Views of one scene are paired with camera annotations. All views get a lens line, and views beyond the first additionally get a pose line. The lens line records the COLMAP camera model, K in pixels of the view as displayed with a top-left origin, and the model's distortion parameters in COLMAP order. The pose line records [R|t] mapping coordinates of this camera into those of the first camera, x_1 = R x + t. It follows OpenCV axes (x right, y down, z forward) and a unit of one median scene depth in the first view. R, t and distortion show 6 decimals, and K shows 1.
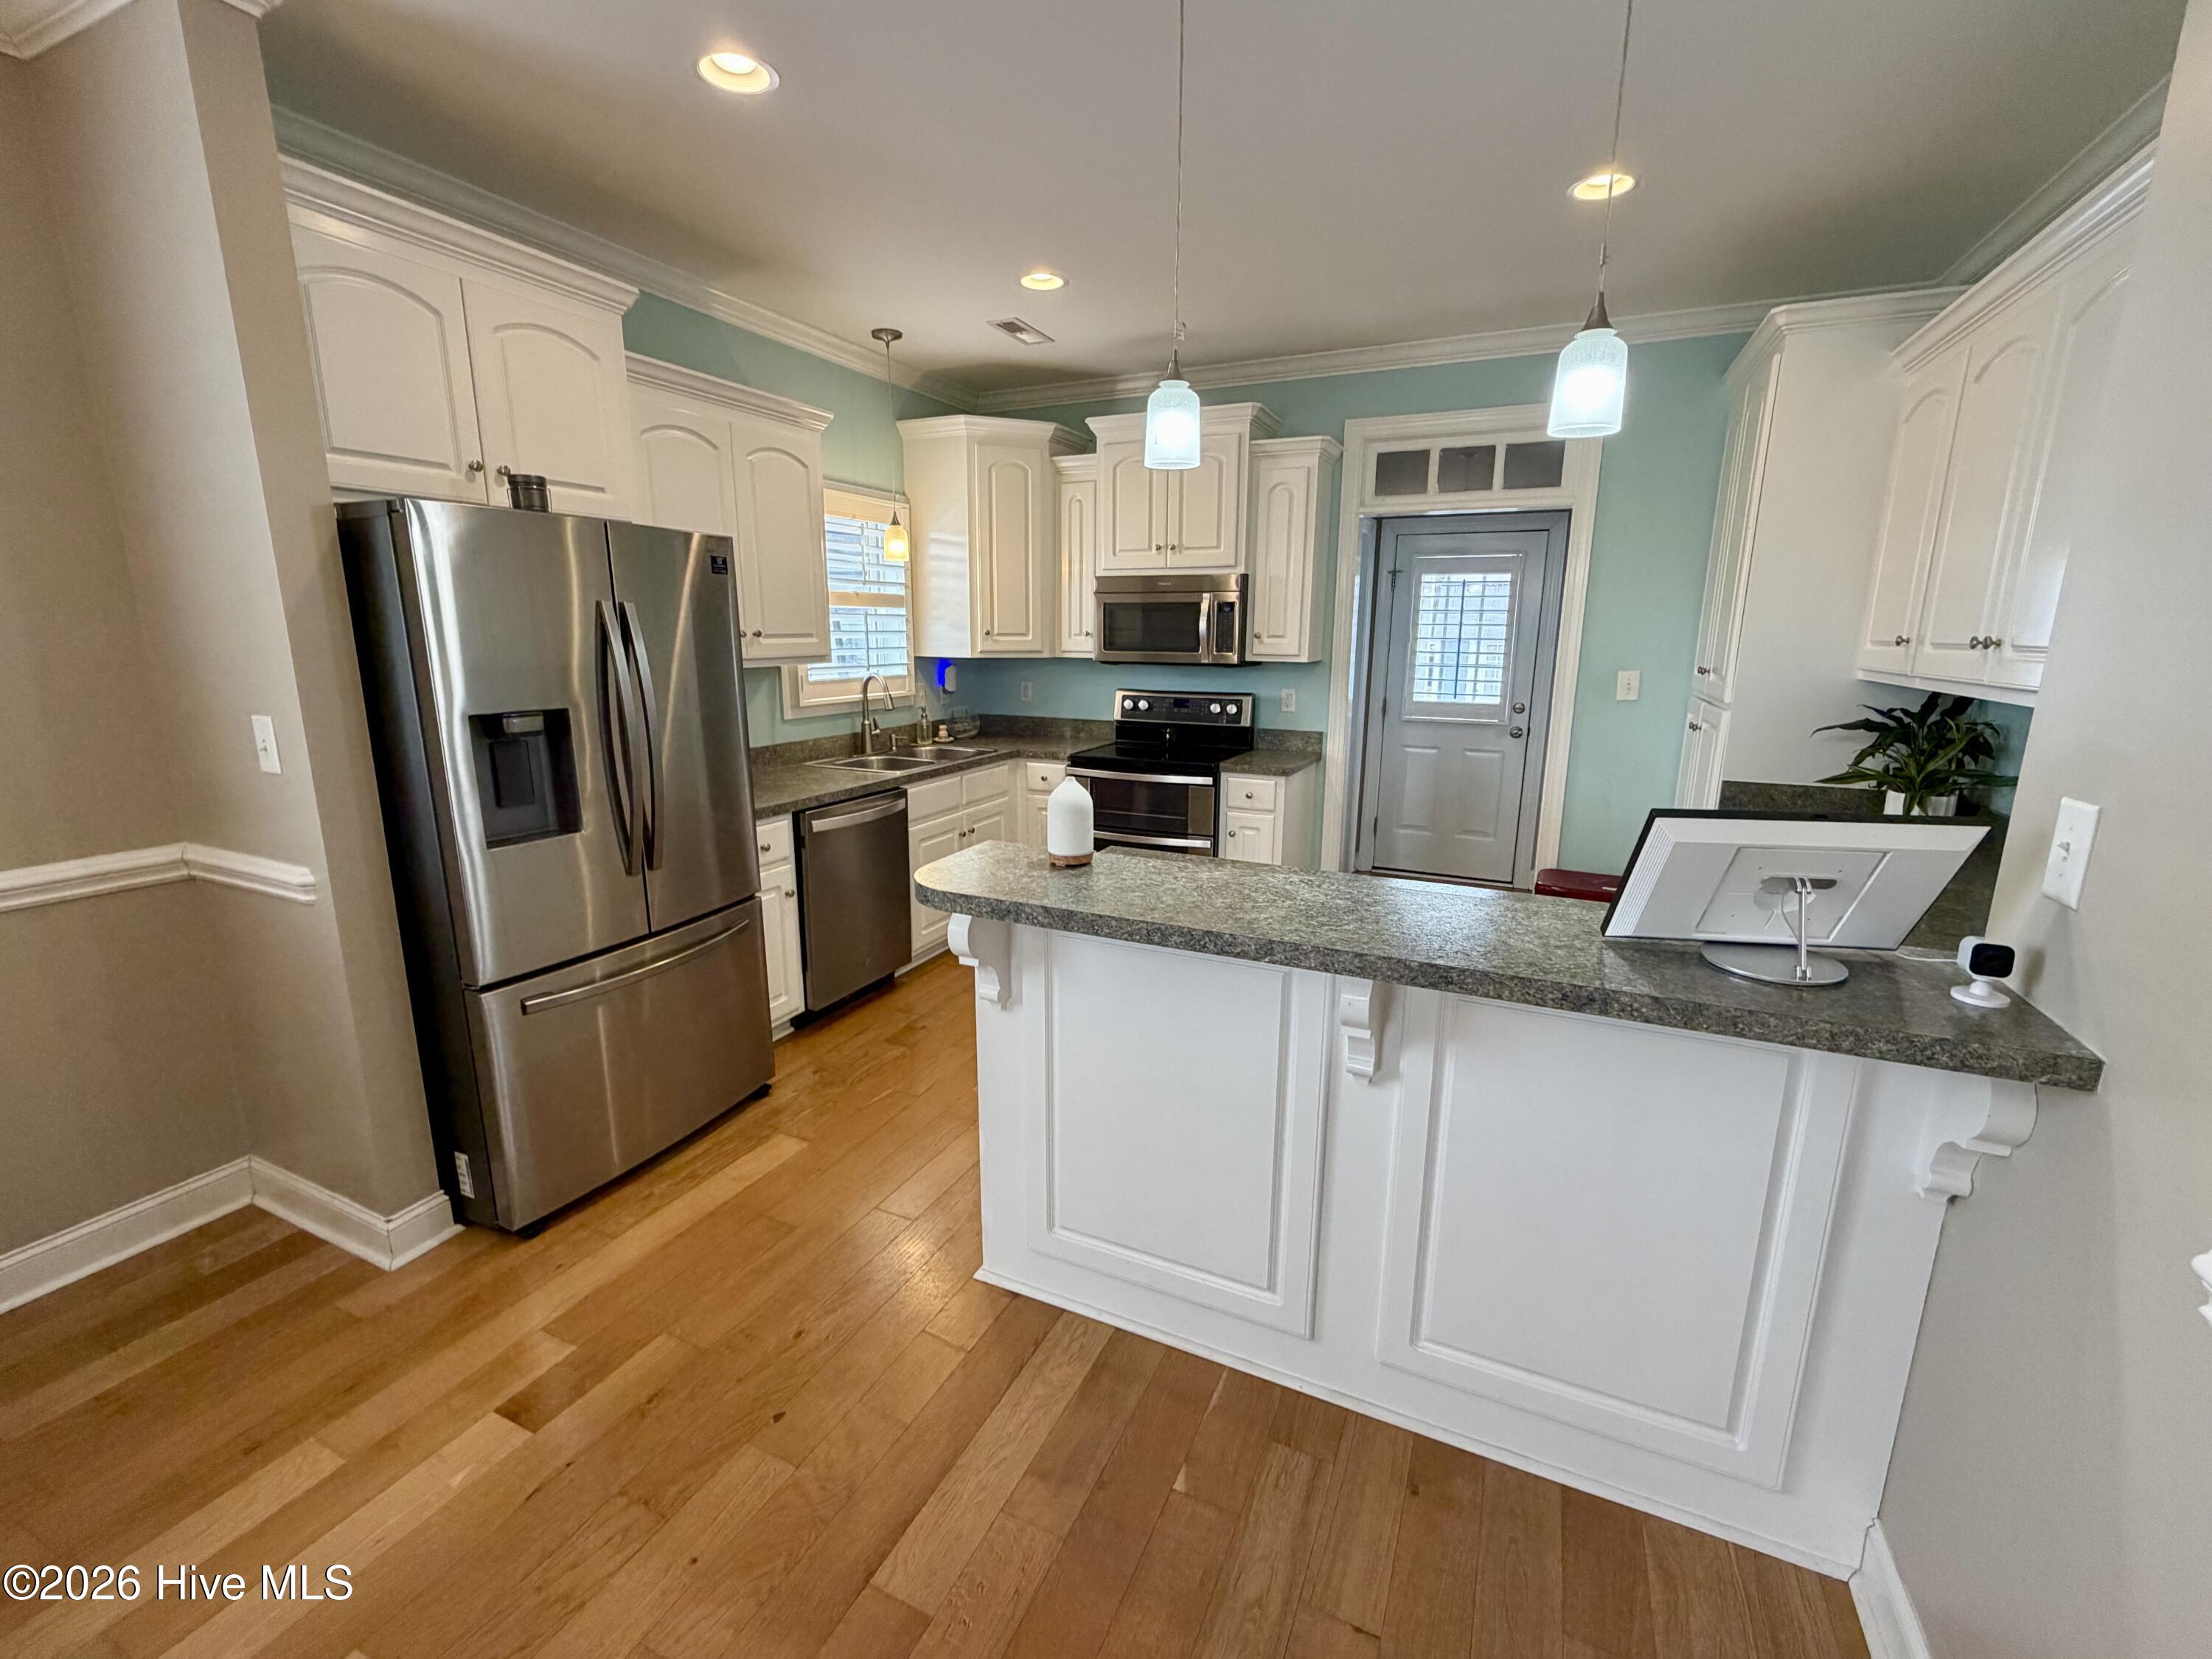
lens RADIAL K [[914.2, 0, 1119.3], [0, 914.2, 828.5], [0, 0, 1]] dist [0.001195, 0.000642]
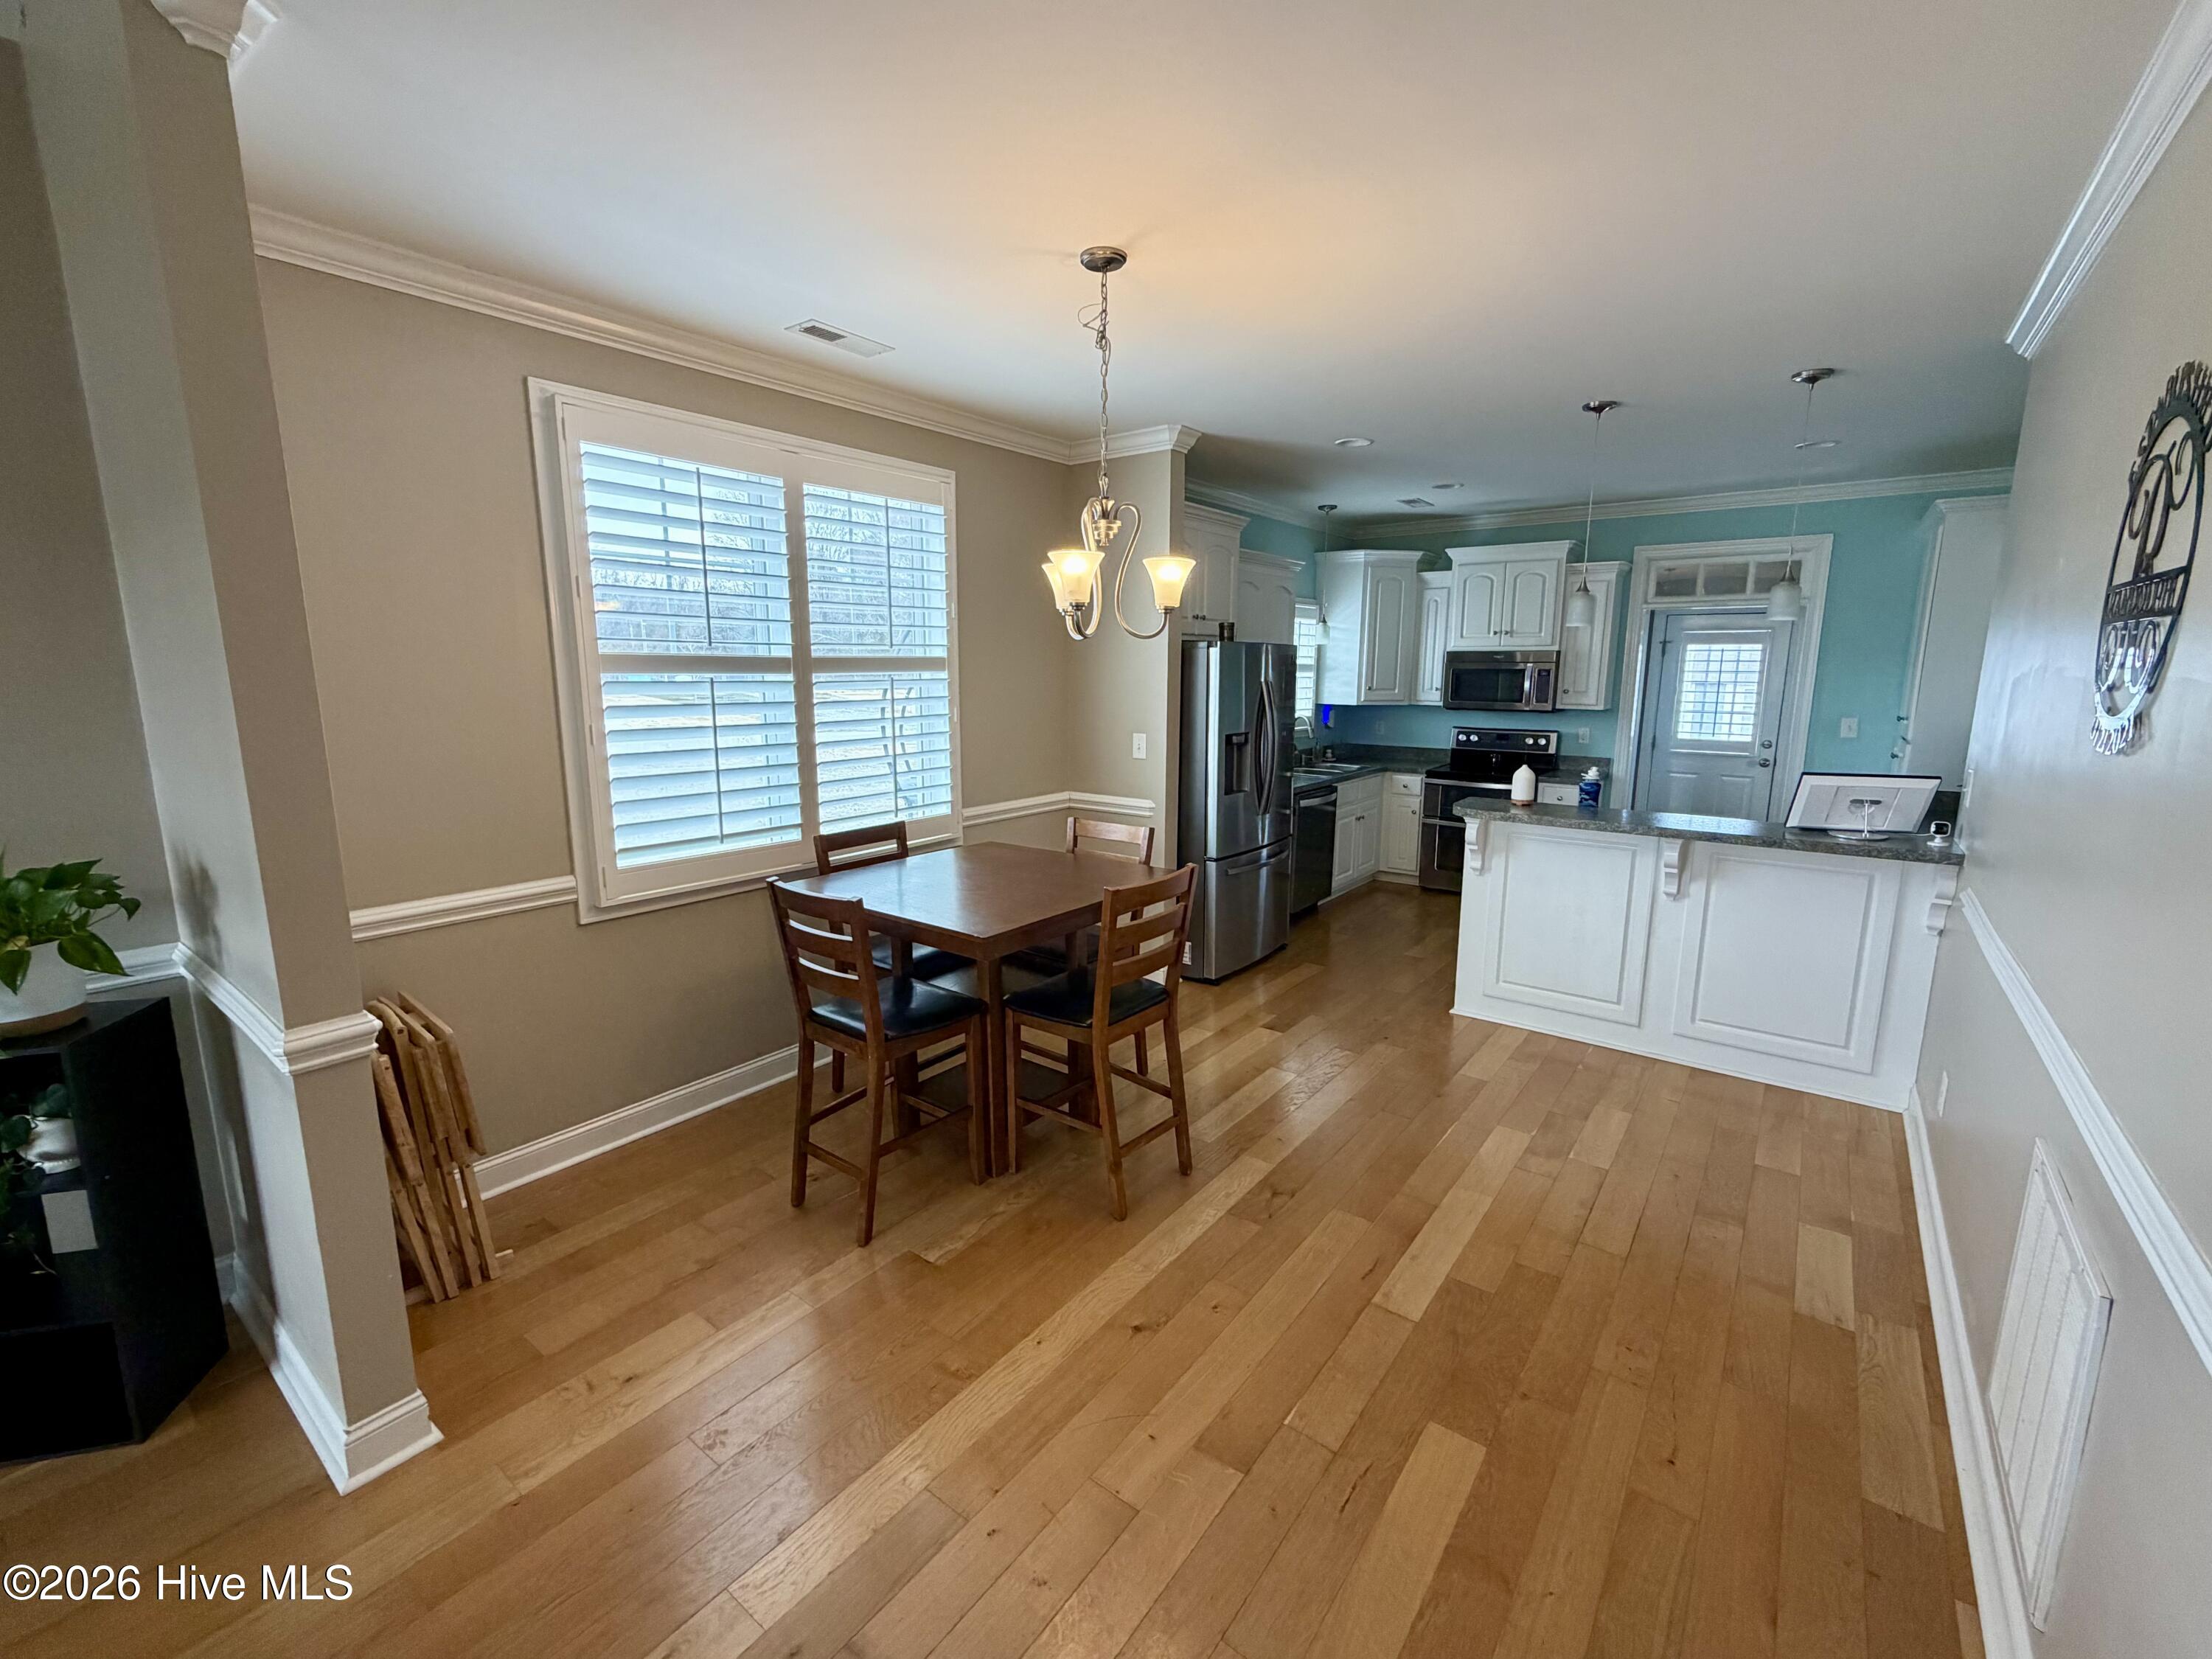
lens RADIAL K [[914.2, 0, 1119.3], [0, 914.2, 828.5], [0, 0, 1]] dist [0.001195, 0.000642]
pose [[0.976041, 0.035420, -0.214686, -0.225333], [-0.043906, 0.998426, -0.034884, 0.091785], [0.213112, 0.043474, 0.976060, -0.580319]]
